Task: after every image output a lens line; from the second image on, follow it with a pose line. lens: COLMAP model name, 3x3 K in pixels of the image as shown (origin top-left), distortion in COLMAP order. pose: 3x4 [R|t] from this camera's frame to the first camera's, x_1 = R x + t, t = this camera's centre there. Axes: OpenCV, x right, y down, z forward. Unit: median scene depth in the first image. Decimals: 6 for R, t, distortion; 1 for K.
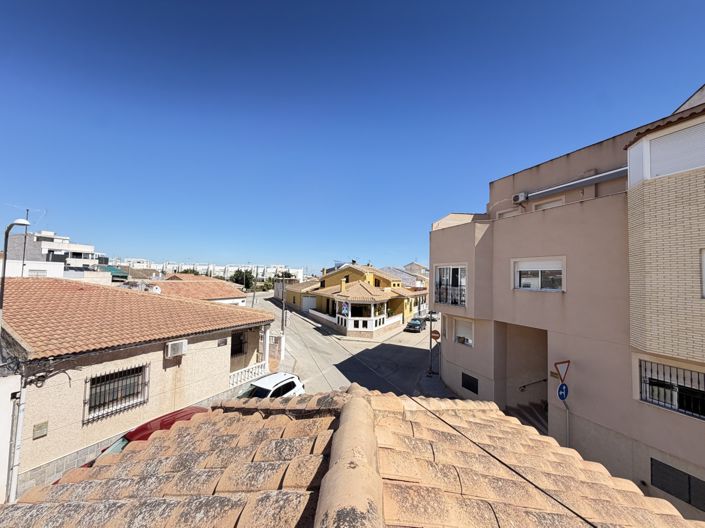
lens RADIAL K [[281.0, 0, 351.4], [0, 281.0, 265.6], [0, 0, 1]] dist [-0.000123, 0.000165]
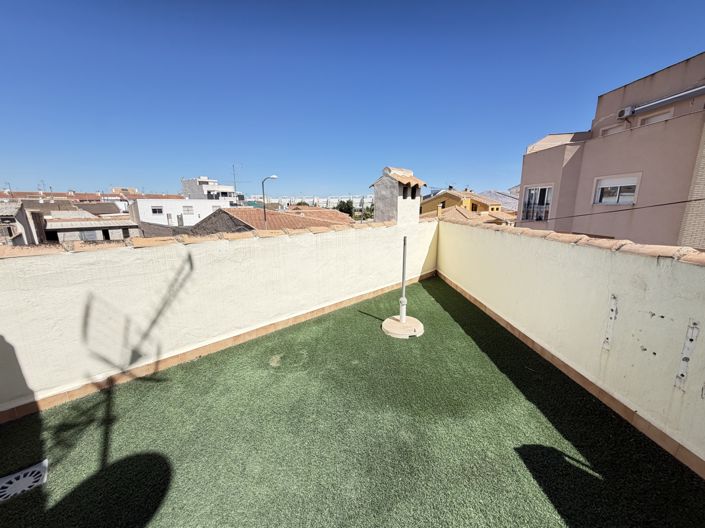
lens RADIAL K [[281.0, 0, 351.4], [0, 281.0, 265.6], [0, 0, 1]] dist [-0.000123, 0.000165]
pose [[0.946690, 0.032519, -0.320499, 0.008702], [0.047390, 0.970010, 0.238400, 0.004025], [0.318640, -0.240879, 0.916758, -0.365606]]
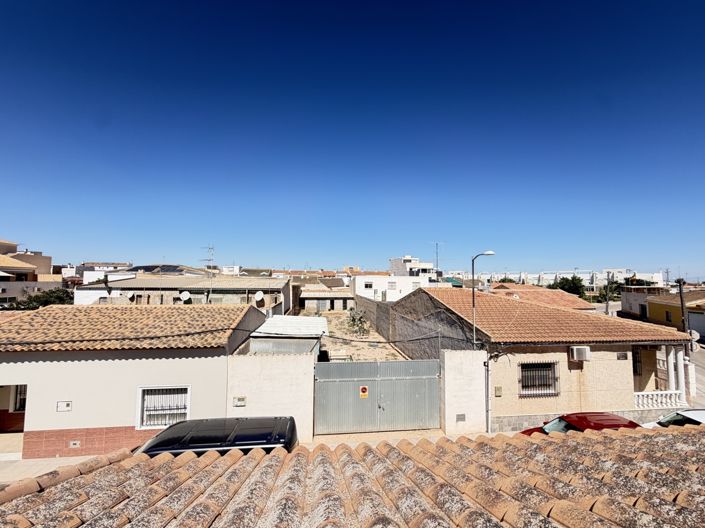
lens RADIAL K [[281.0, 0, 351.4], [0, 281.0, 265.6], [0, 0, 1]] dist [-0.000123, 0.000165]
pose [[0.547881, -0.069992, -0.833623, -0.128925], [0.044125, 0.997524, -0.054754, -0.013604], [0.835392, -0.006785, 0.549613, -0.227003]]
